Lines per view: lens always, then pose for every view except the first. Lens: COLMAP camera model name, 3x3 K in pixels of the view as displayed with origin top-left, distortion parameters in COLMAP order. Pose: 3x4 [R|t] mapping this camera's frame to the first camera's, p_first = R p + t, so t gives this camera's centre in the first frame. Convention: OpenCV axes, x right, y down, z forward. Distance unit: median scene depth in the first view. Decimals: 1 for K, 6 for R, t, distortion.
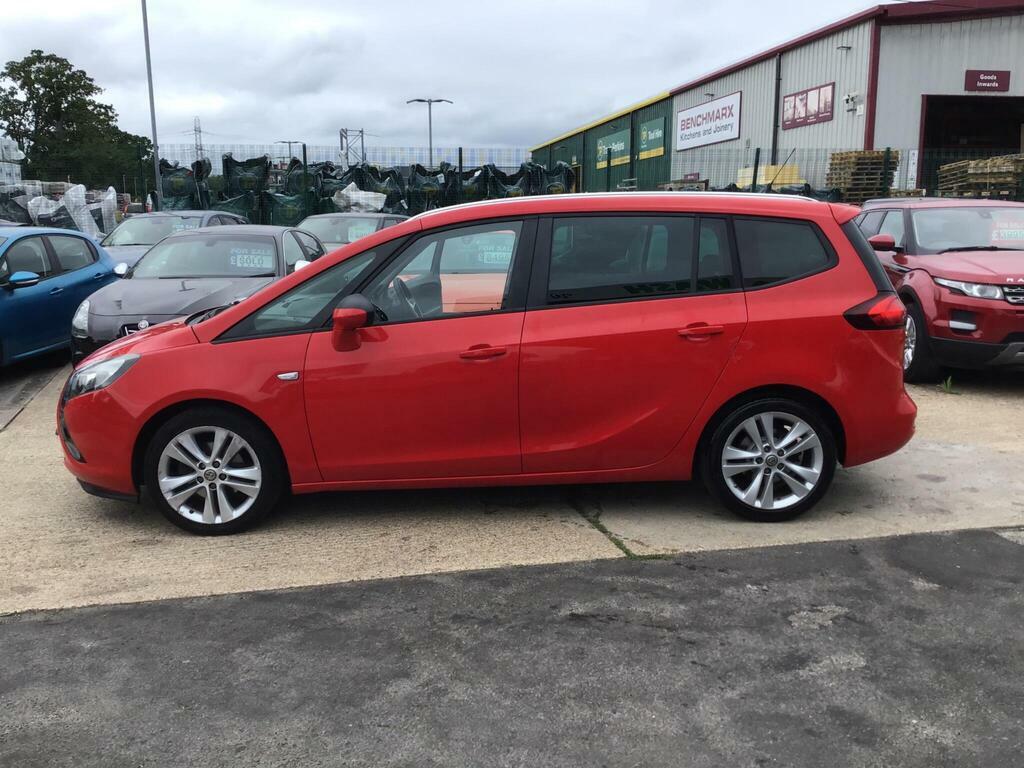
lens RADIAL K [[935.5, 0, 512.0], [0, 935.5, 384.0], [0, 0, 1]] dist [0.003875, -0.016332]
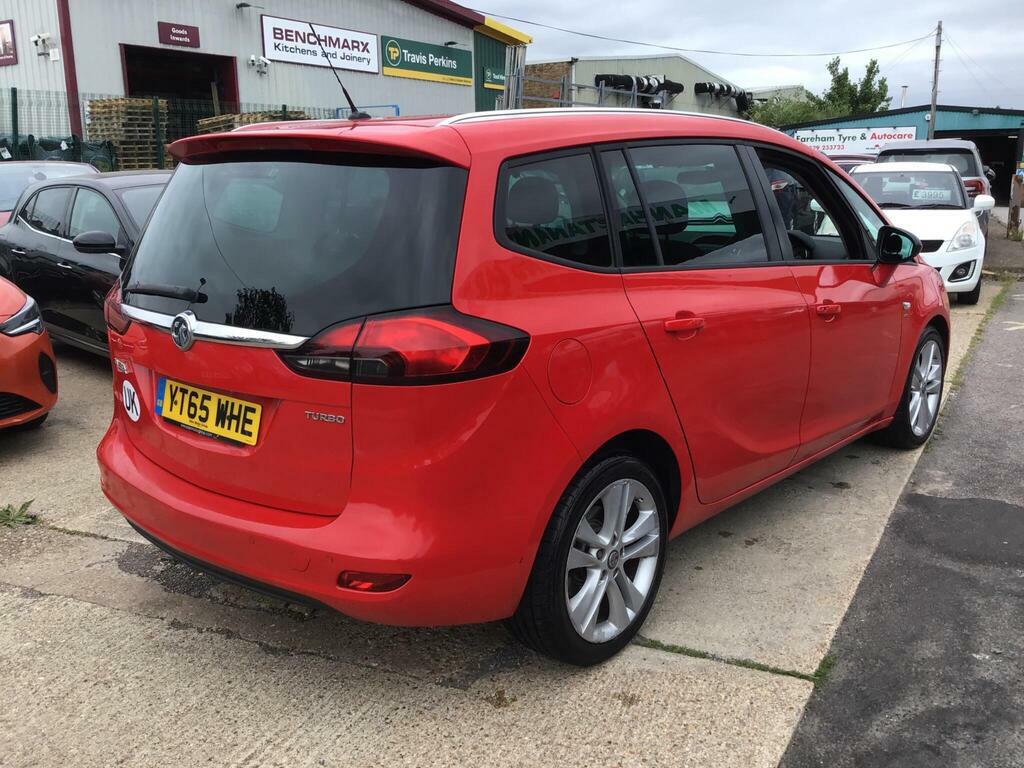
lens RADIAL K [[935.5, 0, 512.0], [0, 935.5, 384.0], [0, 0, 1]] dist [0.003875, -0.016332]
pose [[0.641479, -0.177163, 0.746403, -0.098969], [0.147732, 0.983285, 0.106423, -0.025172], [-0.752781, 0.041999, 0.656930, 0.160123]]
